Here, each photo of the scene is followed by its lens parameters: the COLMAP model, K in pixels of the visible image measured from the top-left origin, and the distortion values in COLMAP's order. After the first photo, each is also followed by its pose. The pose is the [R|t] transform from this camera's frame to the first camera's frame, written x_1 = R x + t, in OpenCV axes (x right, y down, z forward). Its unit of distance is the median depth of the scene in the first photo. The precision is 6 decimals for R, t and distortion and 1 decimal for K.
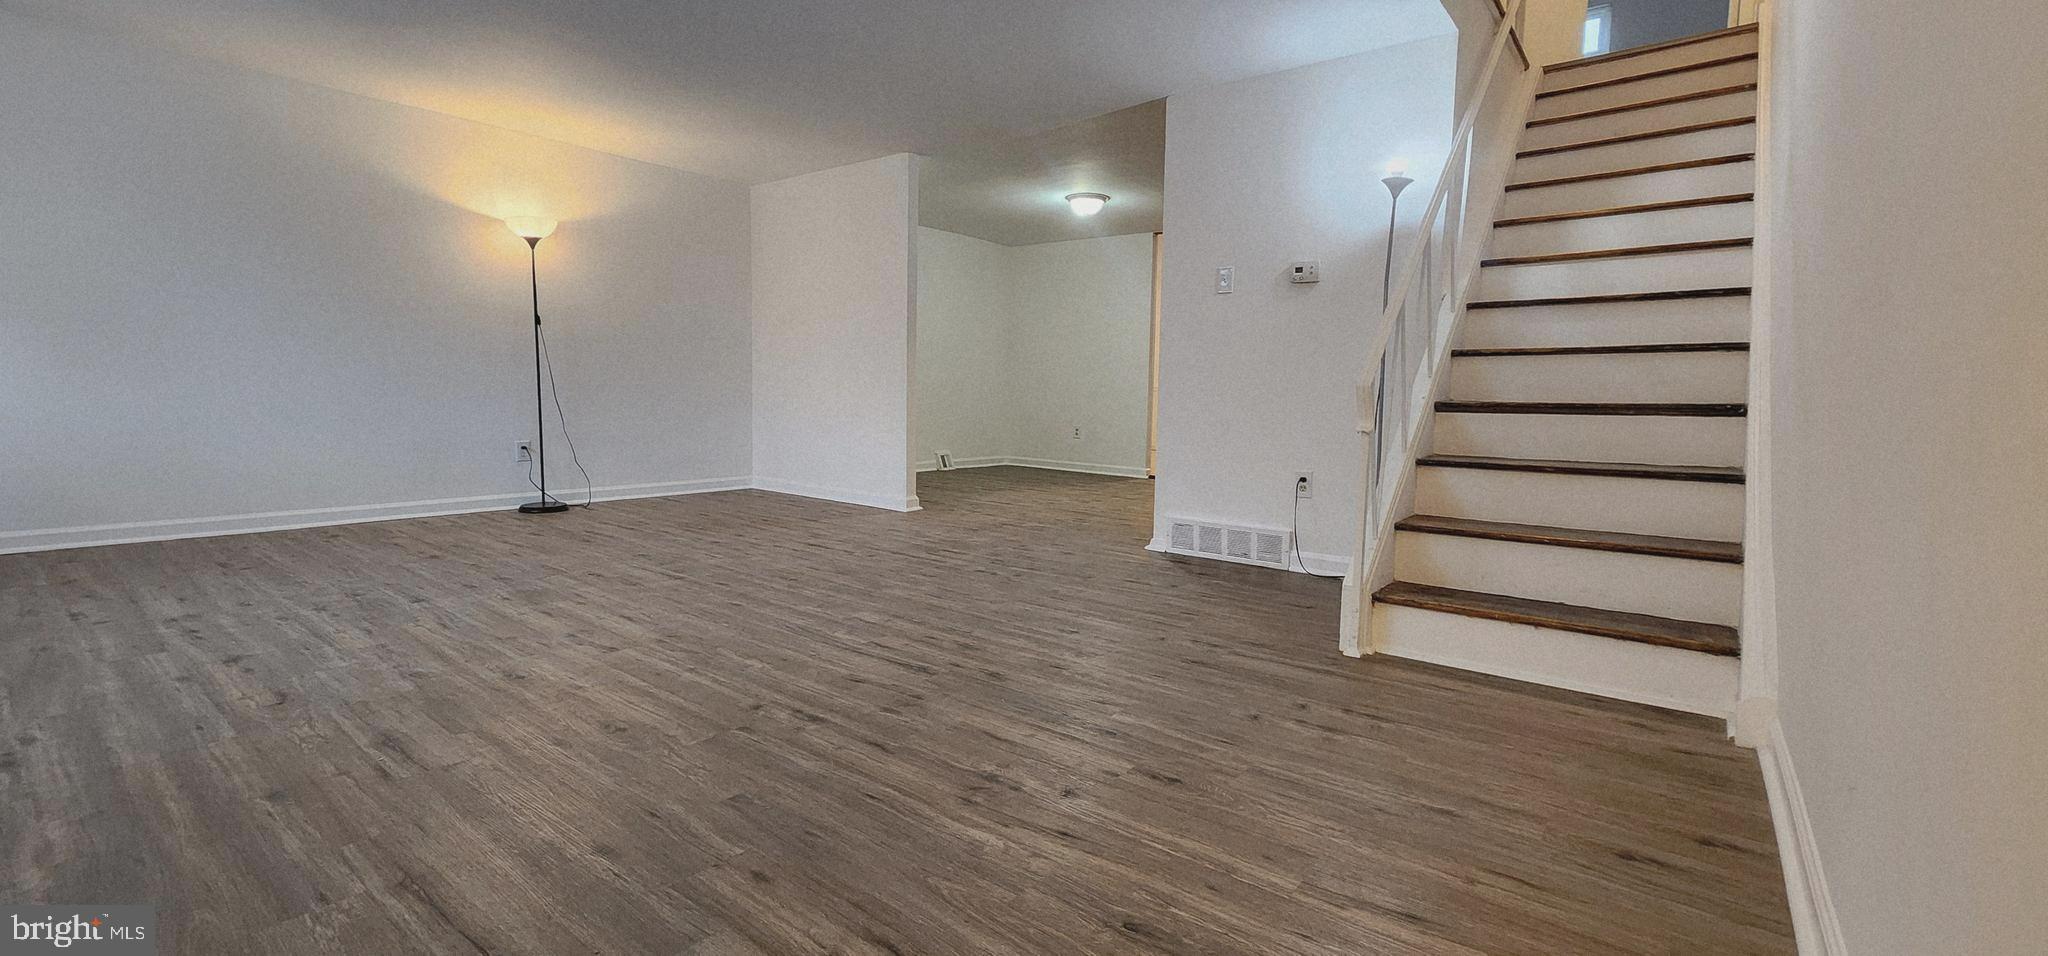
lens RADIAL K [[840.9, 0, 1014.5], [0, 840.9, 469.8], [0, 0, 1]] dist [0.002530, 0.000275]
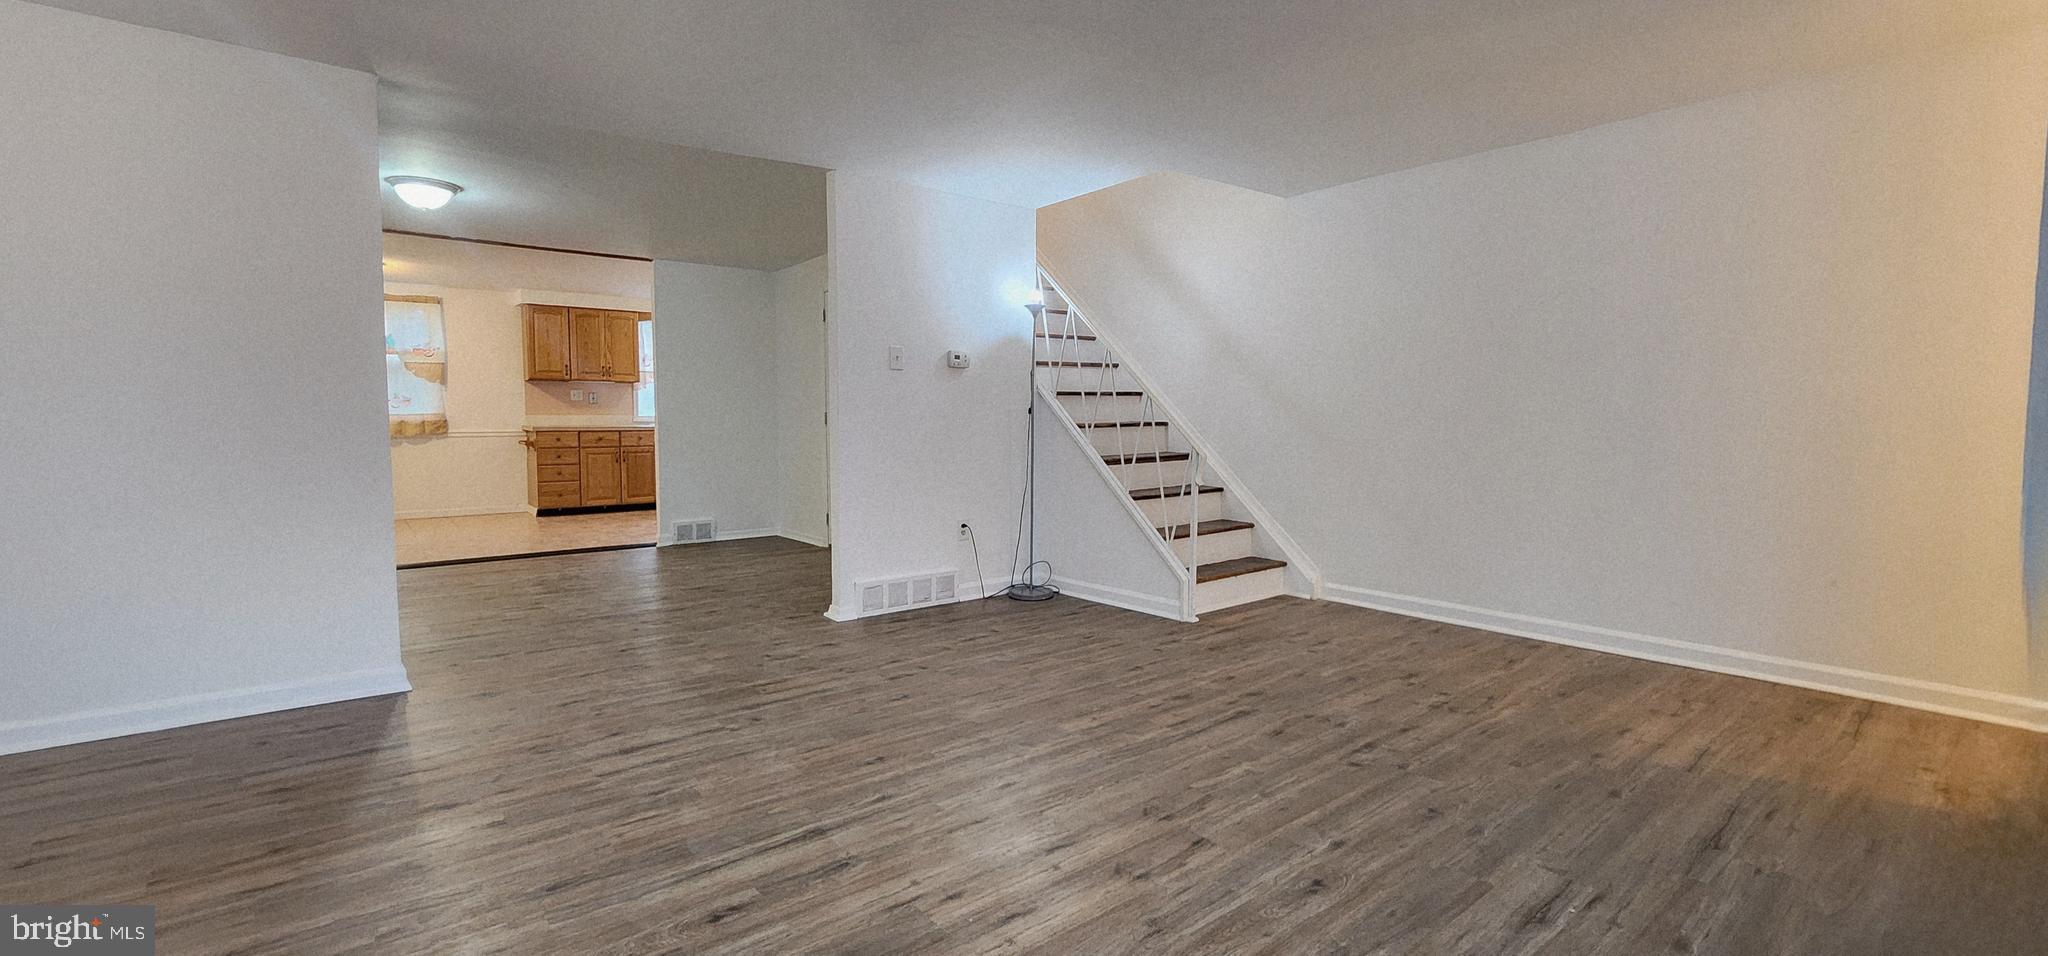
lens RADIAL K [[840.9, 0, 1026.6], [0, 840.9, 469.7], [0, 0, 1]] dist [0.002530, 0.000275]
pose [[0.215455, -0.078119, 0.973384, -1.259174], [0.092221, 0.993968, 0.059358, -0.203538], [-0.972149, 0.076977, 0.221359, 0.945396]]
